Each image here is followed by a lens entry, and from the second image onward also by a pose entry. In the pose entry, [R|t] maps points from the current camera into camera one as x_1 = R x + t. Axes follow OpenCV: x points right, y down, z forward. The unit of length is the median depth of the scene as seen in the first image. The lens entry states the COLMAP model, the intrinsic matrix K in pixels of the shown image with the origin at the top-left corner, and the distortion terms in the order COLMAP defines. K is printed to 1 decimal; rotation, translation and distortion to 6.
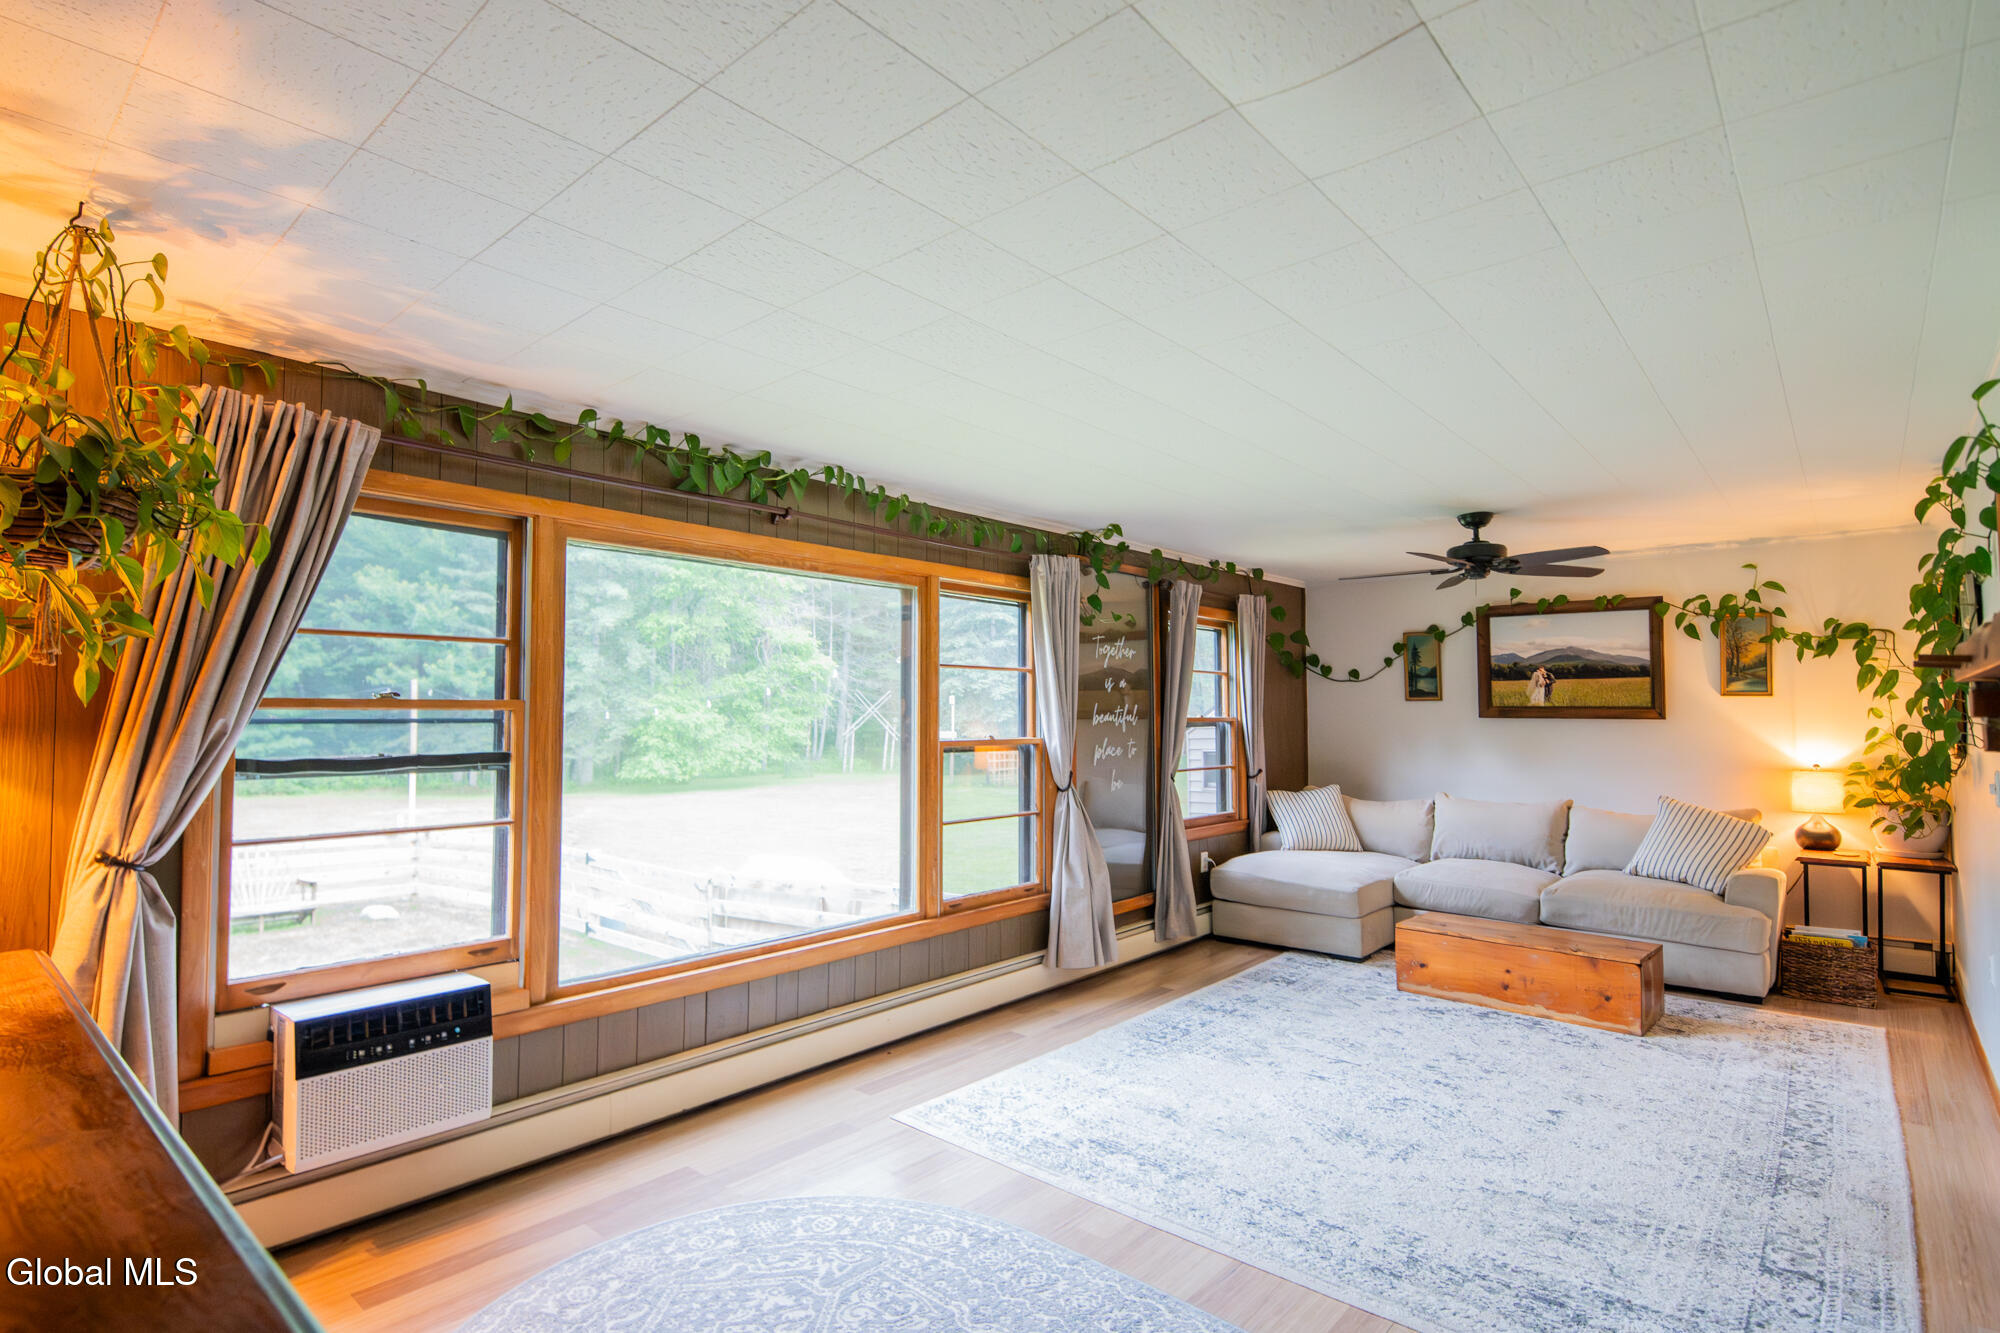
lens RADIAL K [[984.3, 0, 1004.9], [0, 984.3, 679.5], [0, 0, 1]] dist [0.009001, -0.011629]
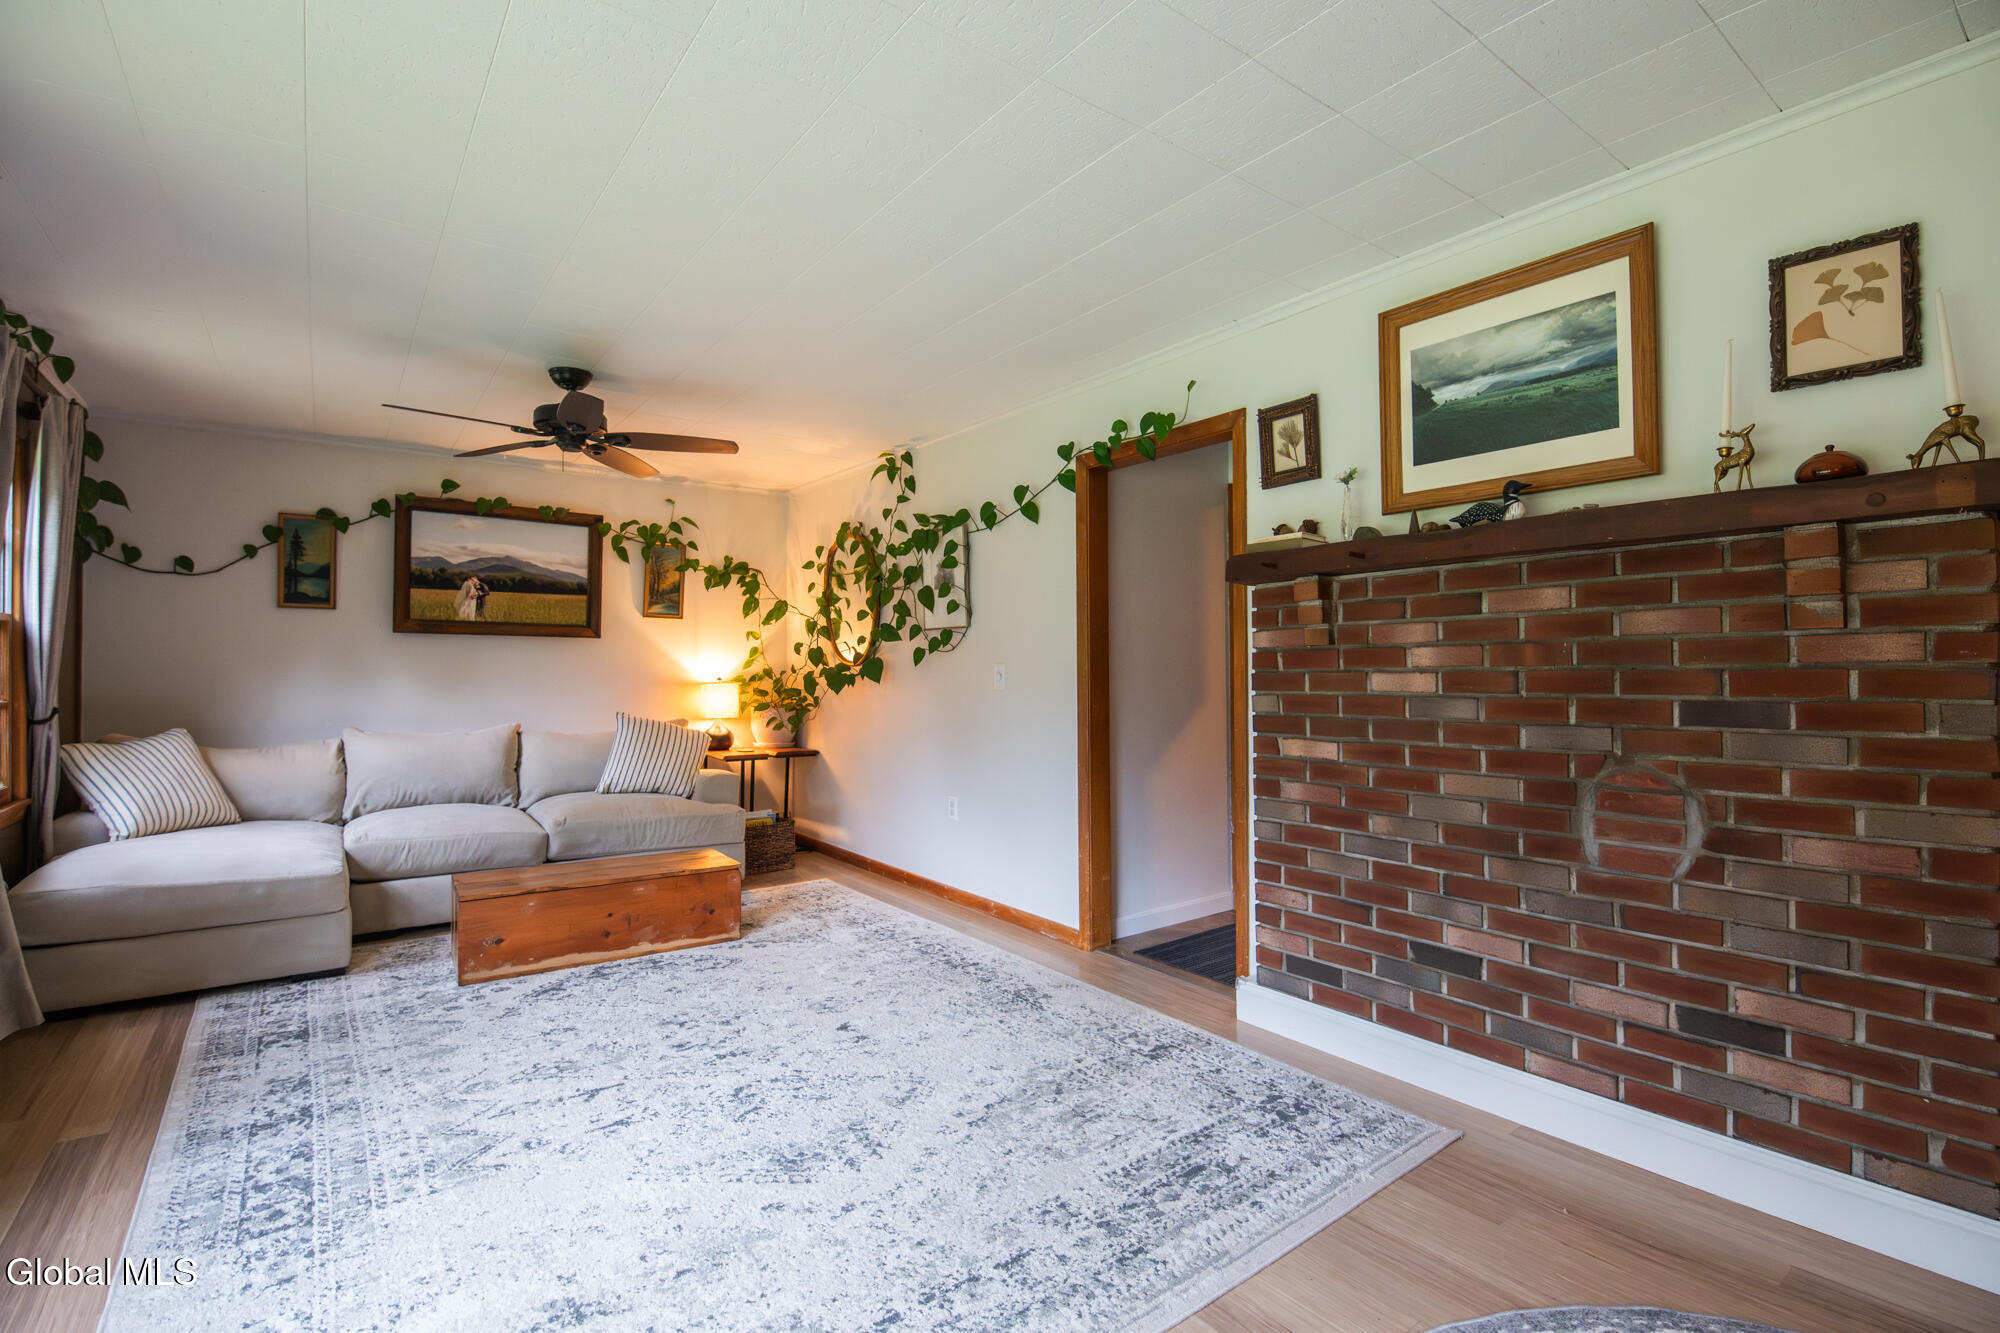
lens RADIAL K [[904.6, 0, 1000.0], [0, 904.6, 666.5], [0, 0, 1]] dist [-0.002817, -0.011468]
pose [[0.209133, 0.004753, 0.977876, -0.187100], [-0.035855, 0.999353, 0.002811, 0.065677], [-0.977230, -0.035649, 0.209168, 0.511238]]
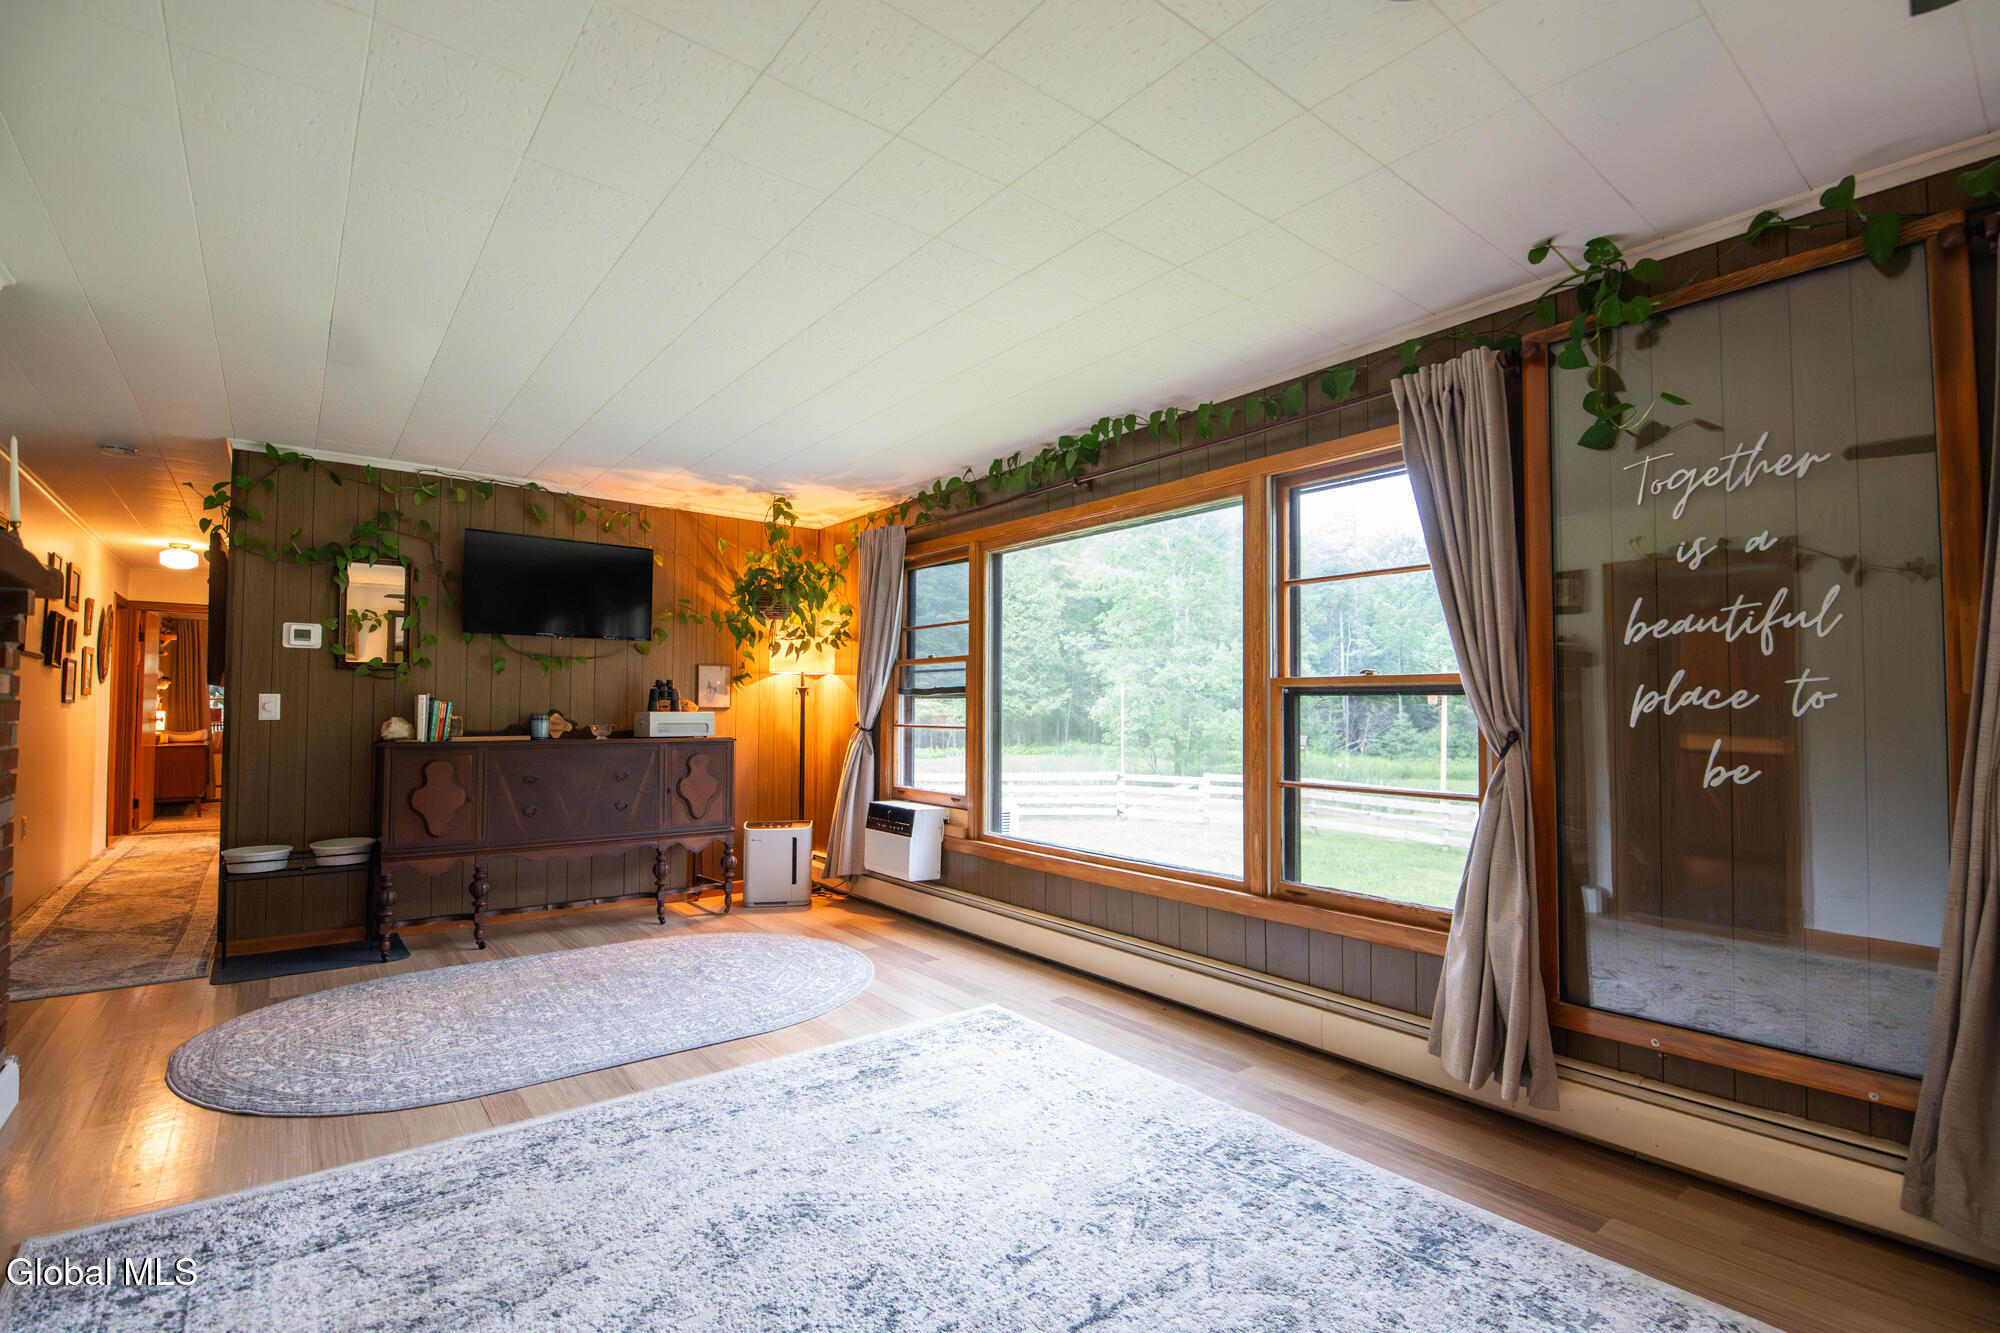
lens RADIAL K [[902.0, 0, 1000.0], [0, 902.0, 666.5], [0, 0, 1]] dist [0.000785, -0.009016]
pose [[-0.181335, -0.045358, -0.982375, 0.675354], [0.033372, 0.998077, -0.052243, 0.081625], [0.982855, -0.042258, -0.179473, 0.889450]]
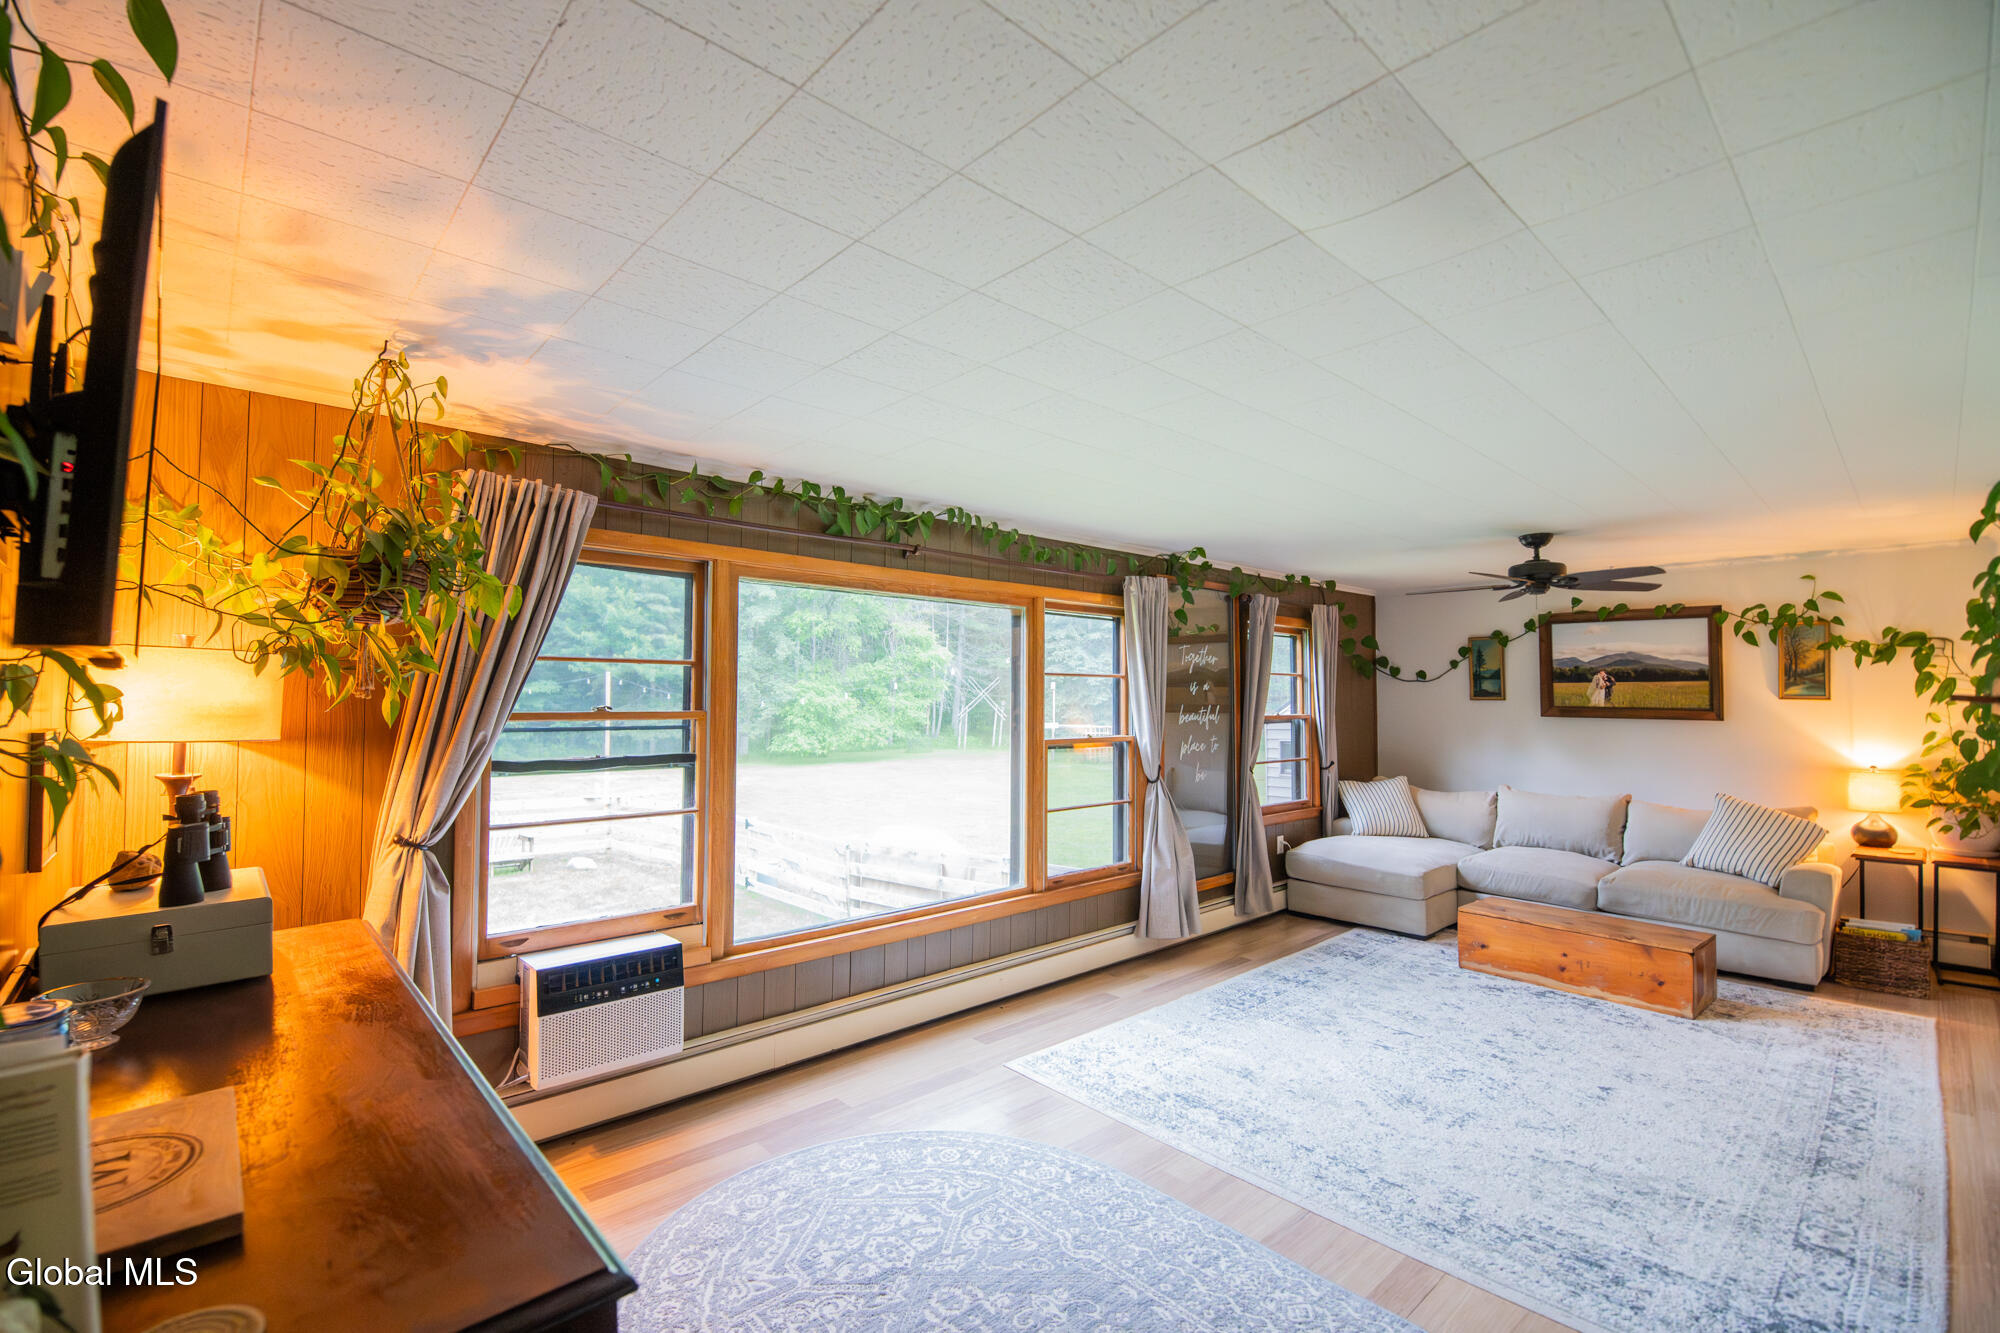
lens RADIAL K [[872.2, 0, 1003.3], [0, 872.2, 671.2], [0, 0, 1]] dist [-0.002949, -0.009028]
pose [[0.993900, 0.000939, -0.110279, -0.001598], [-0.000263, 0.999981, 0.006151, -0.023571], [0.110282, -0.006085, 0.993882, -0.022147]]
